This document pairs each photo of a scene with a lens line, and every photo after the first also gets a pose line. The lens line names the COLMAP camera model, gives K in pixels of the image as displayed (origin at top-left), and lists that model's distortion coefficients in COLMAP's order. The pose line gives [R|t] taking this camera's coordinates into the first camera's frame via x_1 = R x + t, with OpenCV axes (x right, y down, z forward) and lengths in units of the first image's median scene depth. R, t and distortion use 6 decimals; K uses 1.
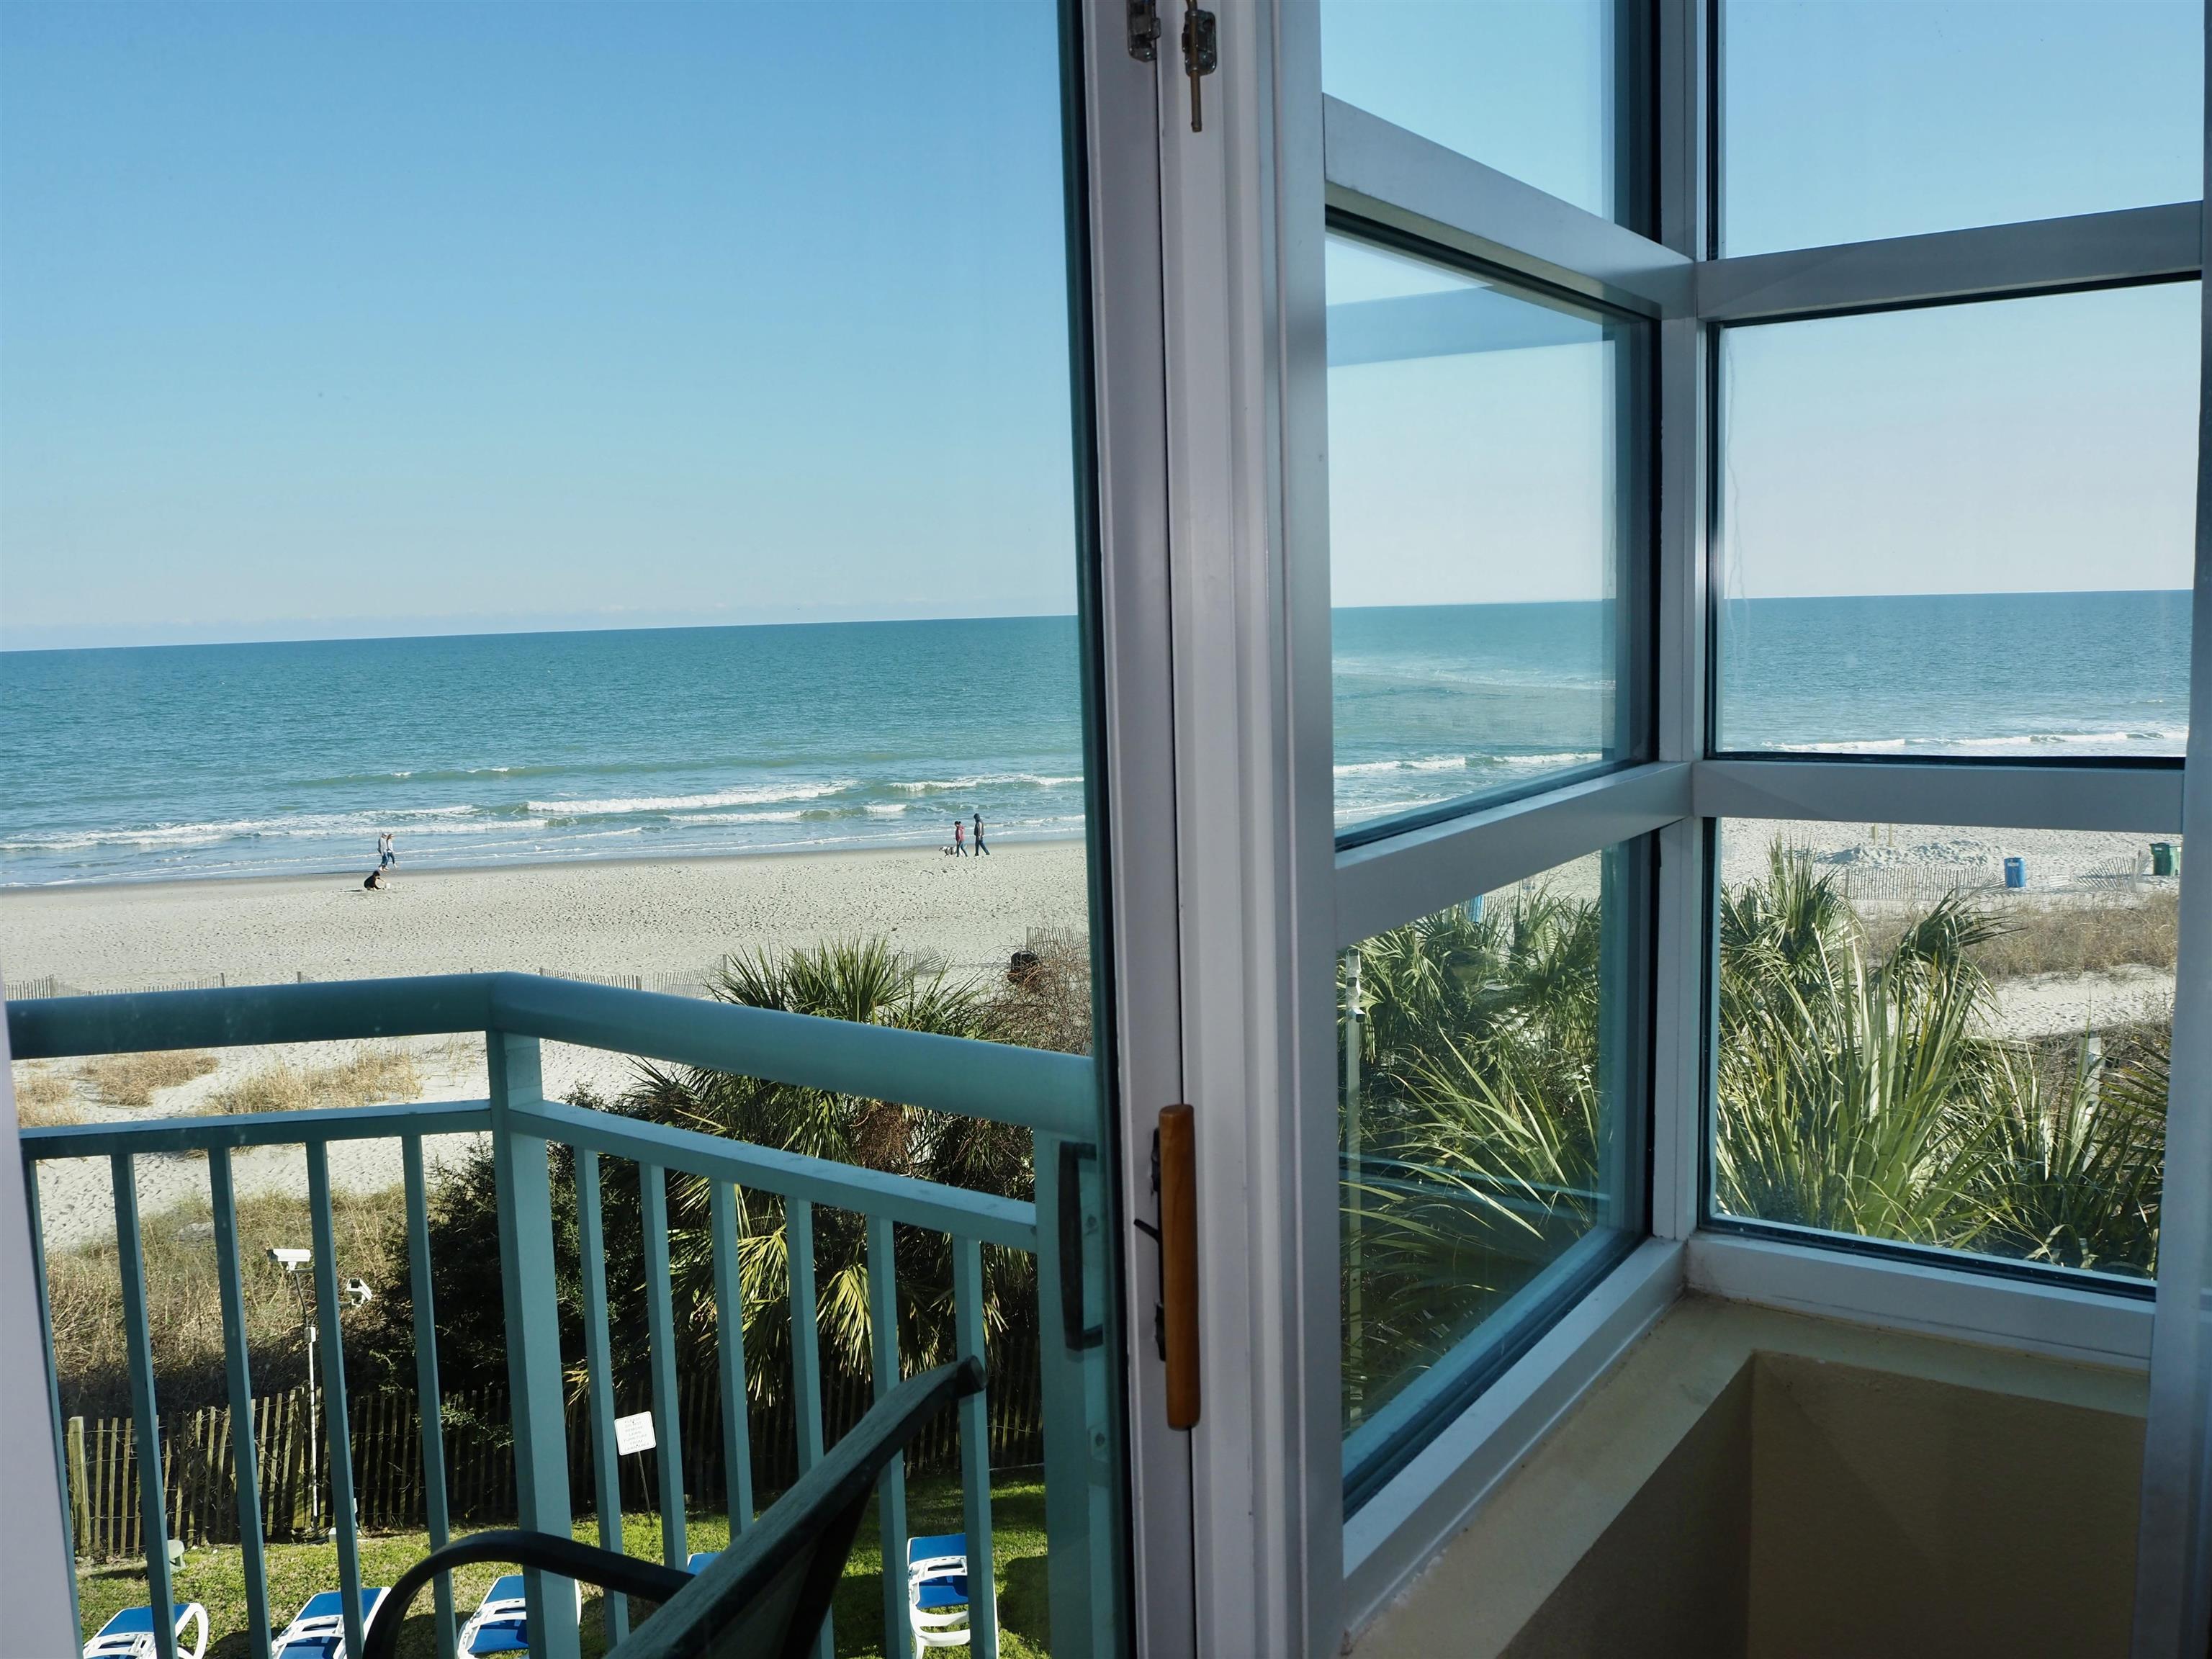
lens RADIAL K [[1863.0, 0, 1104.0], [0, 1863.0, 825.0], [0, 0, 1]] dist [-0.036343, 0.003248]
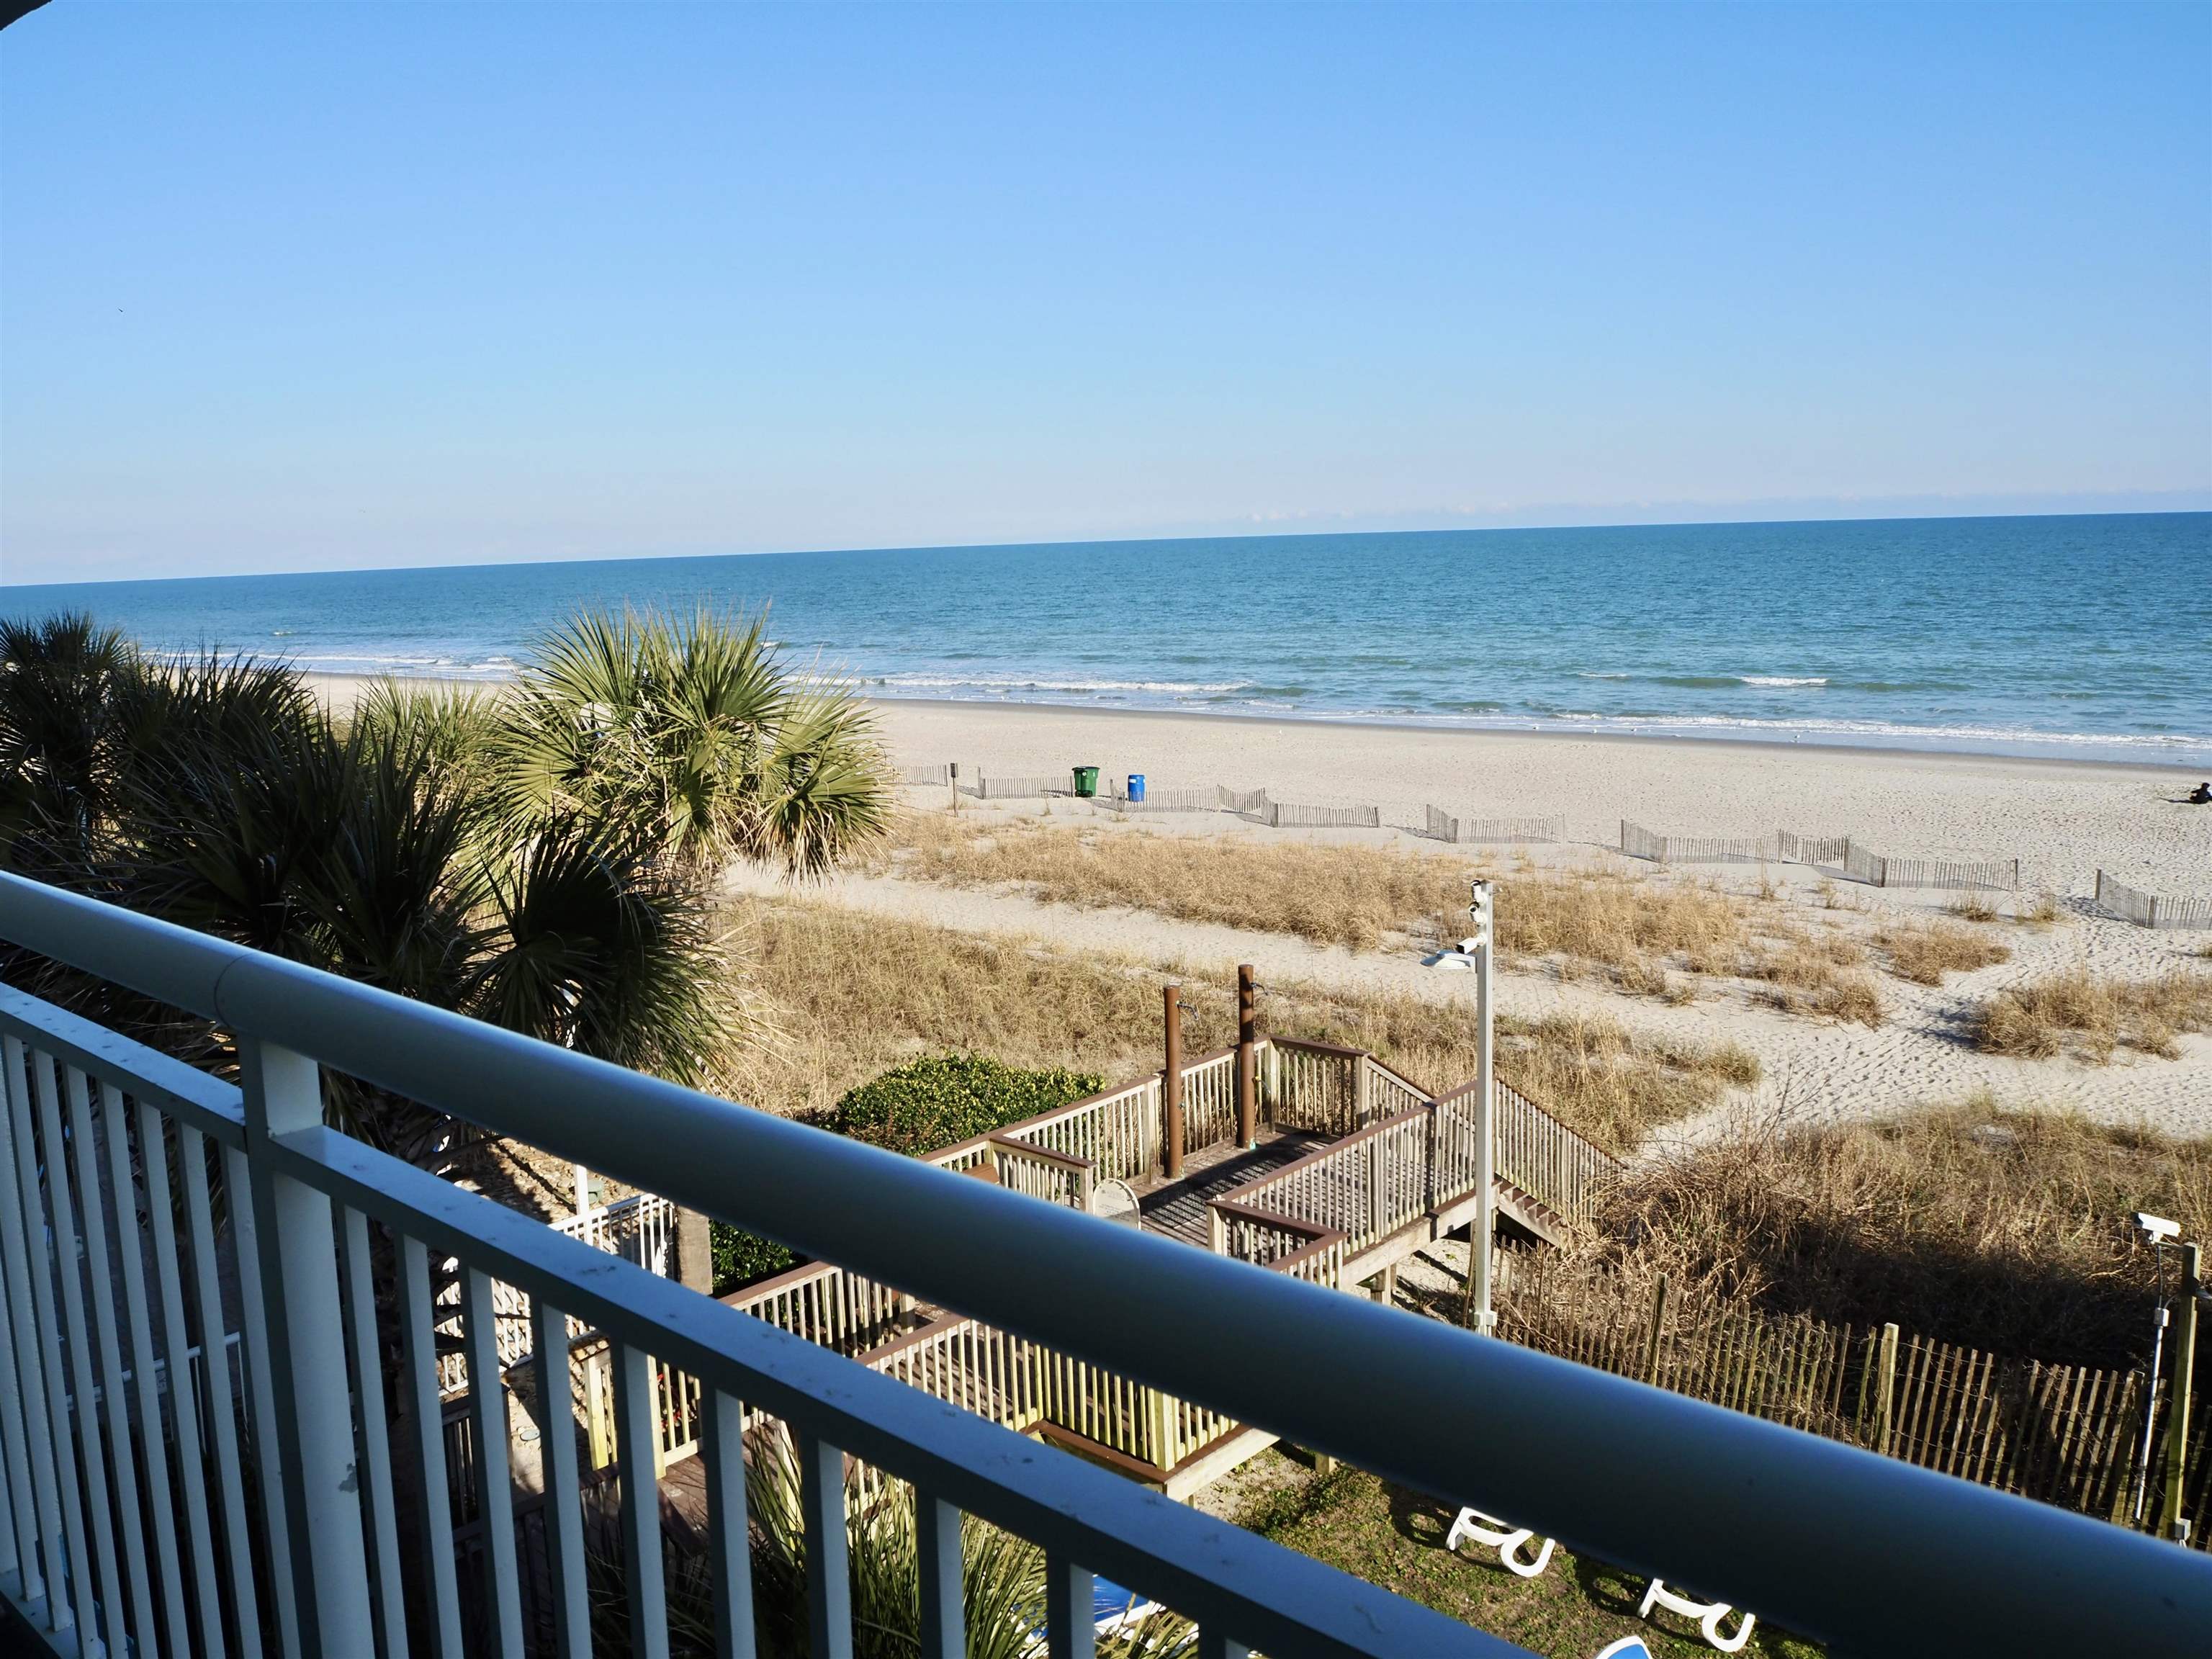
lens RADIAL K [[1863.0, 0, 1107.3], [0, 1863.0, 829.9], [0, 0, 1]] dist [-0.036343, 0.003248]
pose [[0.627362, 0.134195, -0.767078, -0.111790], [-0.079411, 0.990930, 0.108409, -0.003704], [0.774668, -0.007098, 0.632328, 0.077047]]
